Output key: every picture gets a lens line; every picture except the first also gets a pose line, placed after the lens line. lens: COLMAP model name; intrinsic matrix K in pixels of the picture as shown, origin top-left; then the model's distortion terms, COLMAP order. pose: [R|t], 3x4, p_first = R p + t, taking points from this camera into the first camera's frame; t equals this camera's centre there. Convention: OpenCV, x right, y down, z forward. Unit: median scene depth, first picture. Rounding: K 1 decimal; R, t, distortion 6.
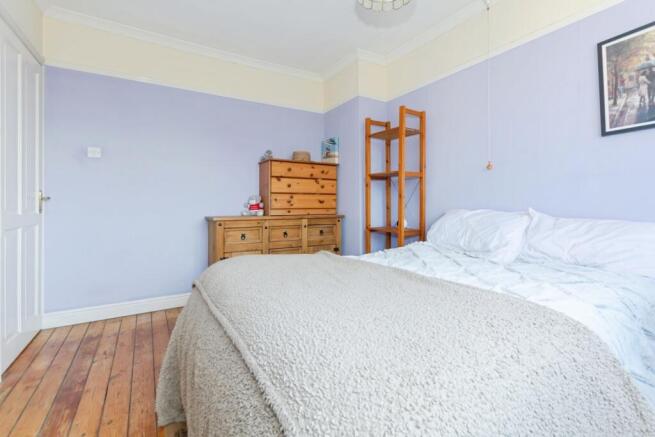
lens RADIAL K [[310.4, 0, 327.5], [0, 310.4, 218.5], [0, 0, 1]] dist [0.003322, 0.000342]
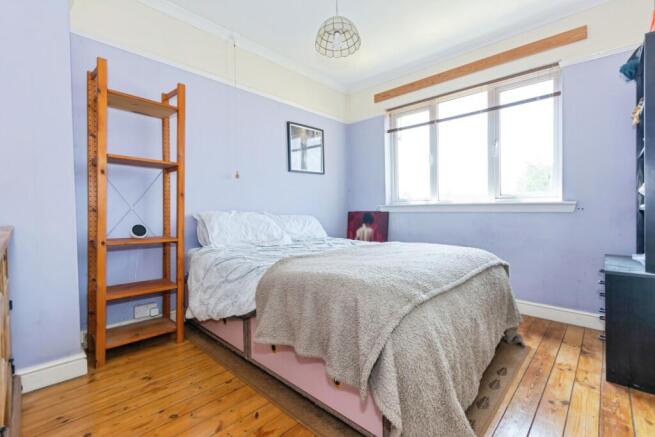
lens RADIAL K [[310.4, 0, 327.5], [0, 310.4, 218.5], [0, 0, 1]] dist [0.003322, 0.000342]
pose [[-0.297323, -0.014140, 0.954672, -1.148160], [0.045962, 0.998519, 0.029104, -0.031868], [-0.953670, 0.052532, -0.296233, 1.592274]]
